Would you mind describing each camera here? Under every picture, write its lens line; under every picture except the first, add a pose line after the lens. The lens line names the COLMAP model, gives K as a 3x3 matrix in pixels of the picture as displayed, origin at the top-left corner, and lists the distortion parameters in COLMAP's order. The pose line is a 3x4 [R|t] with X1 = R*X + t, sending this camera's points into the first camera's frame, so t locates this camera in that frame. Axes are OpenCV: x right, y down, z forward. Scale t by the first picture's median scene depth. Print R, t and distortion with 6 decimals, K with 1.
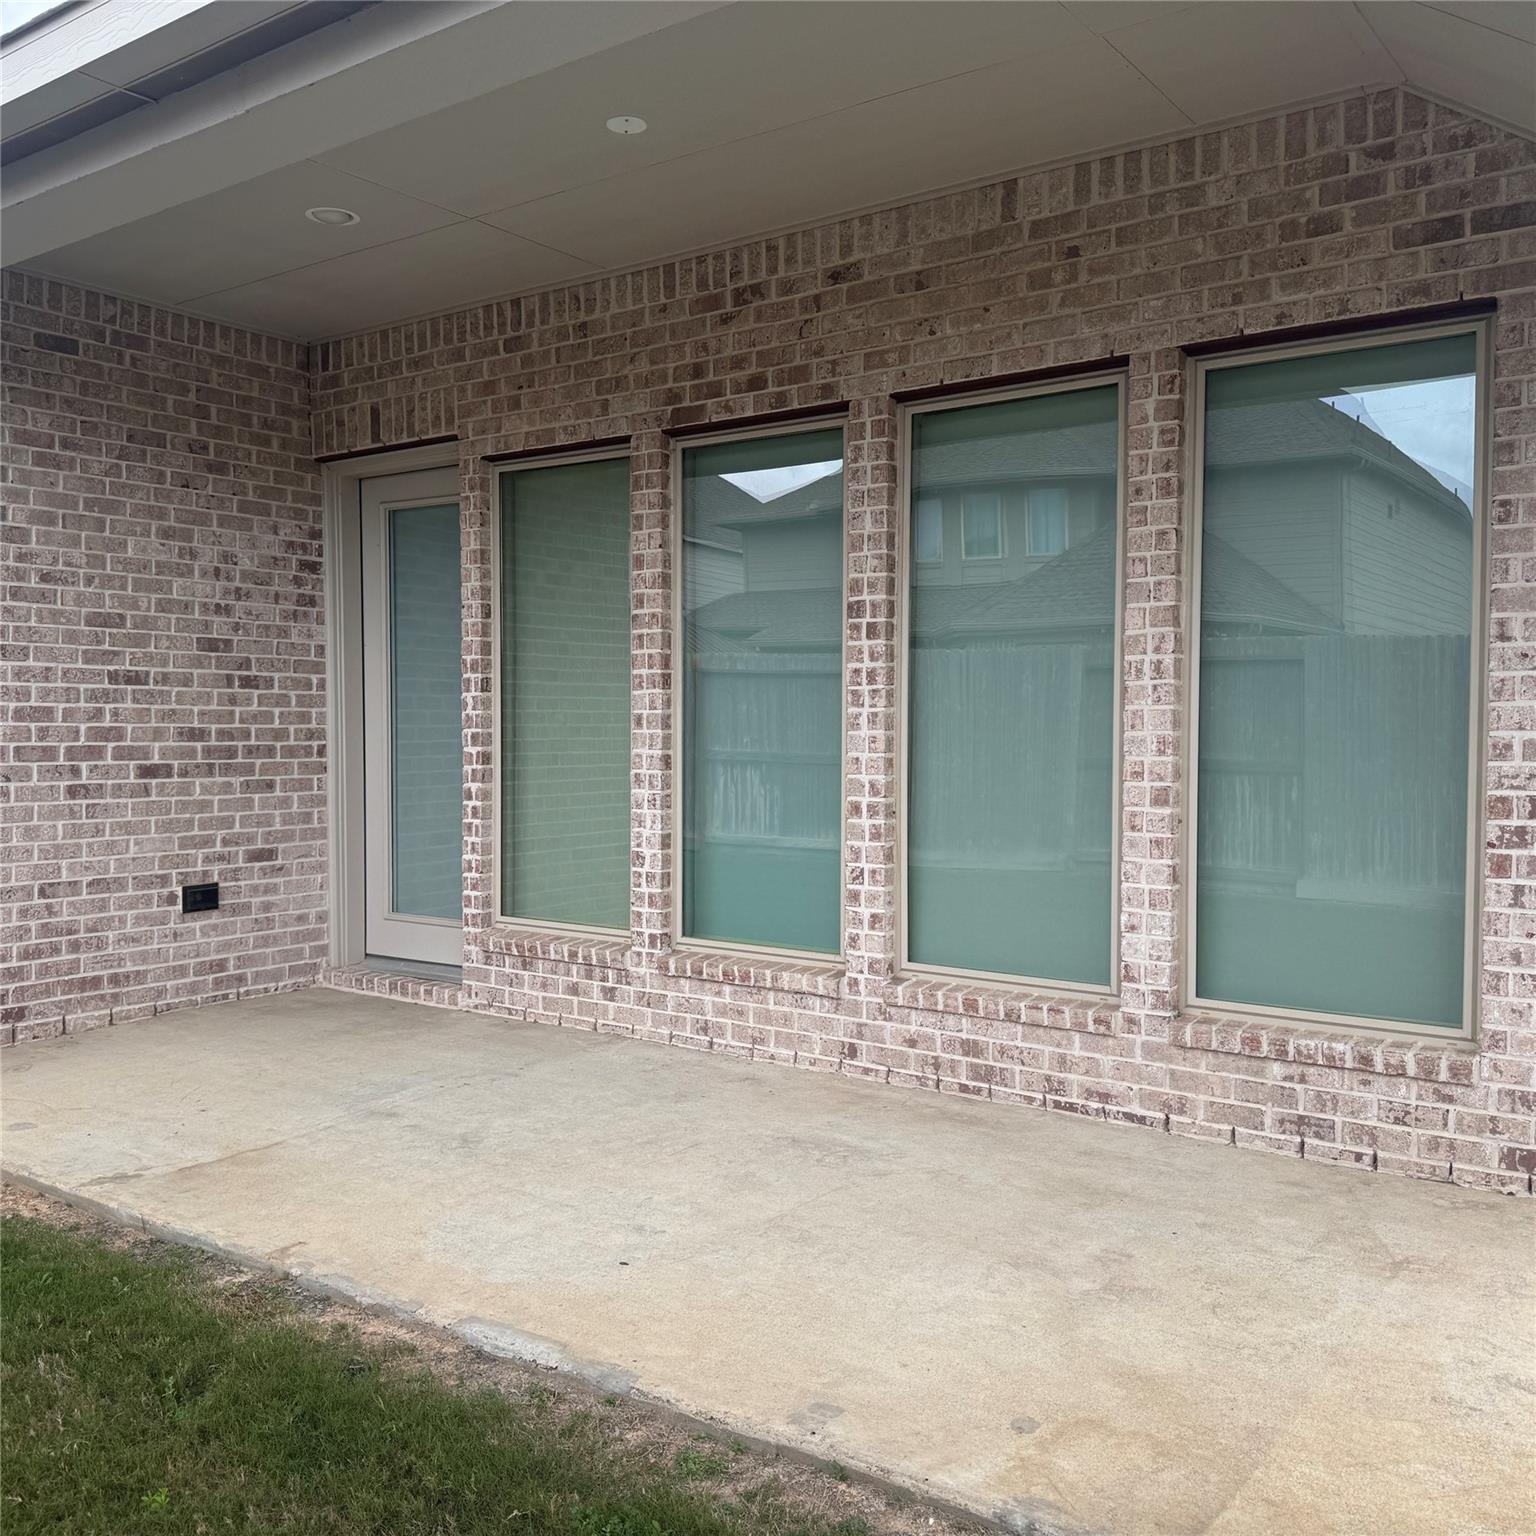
lens RADIAL K [[1398.5, 0, 779.5], [0, 1398.5, 777.6], [0, 0, 1]] dist [0.094337, -0.186704]
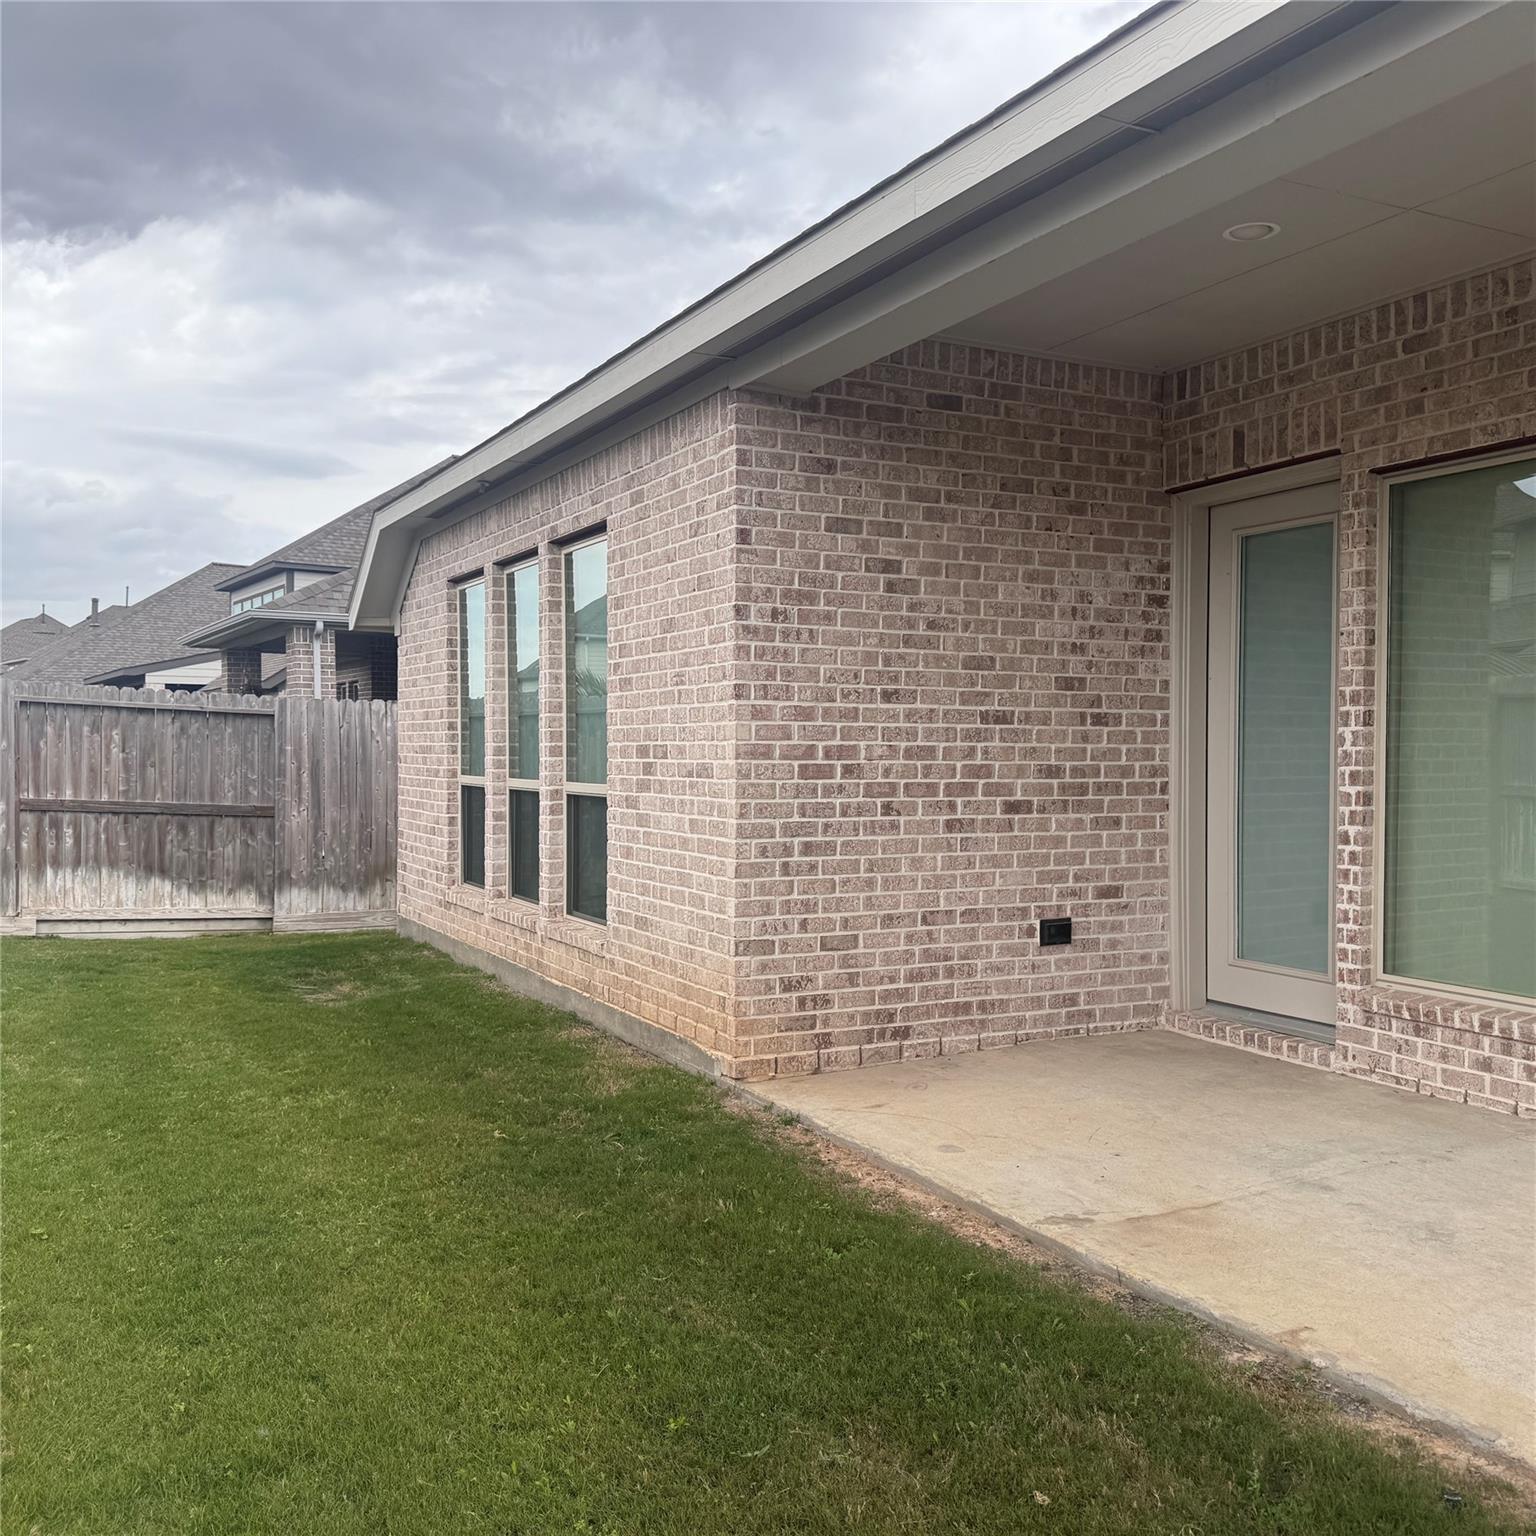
lens RADIAL K [[1398.5, 0, 764.3], [0, 1398.5, 794.0], [0, 0, 1]] dist [0.094337, -0.186704]
pose [[0.885899, 0.012367, -0.463713, -0.130322], [-0.016217, 0.999859, -0.004317, -0.006806], [0.463594, 0.011344, 0.885975, 0.005420]]
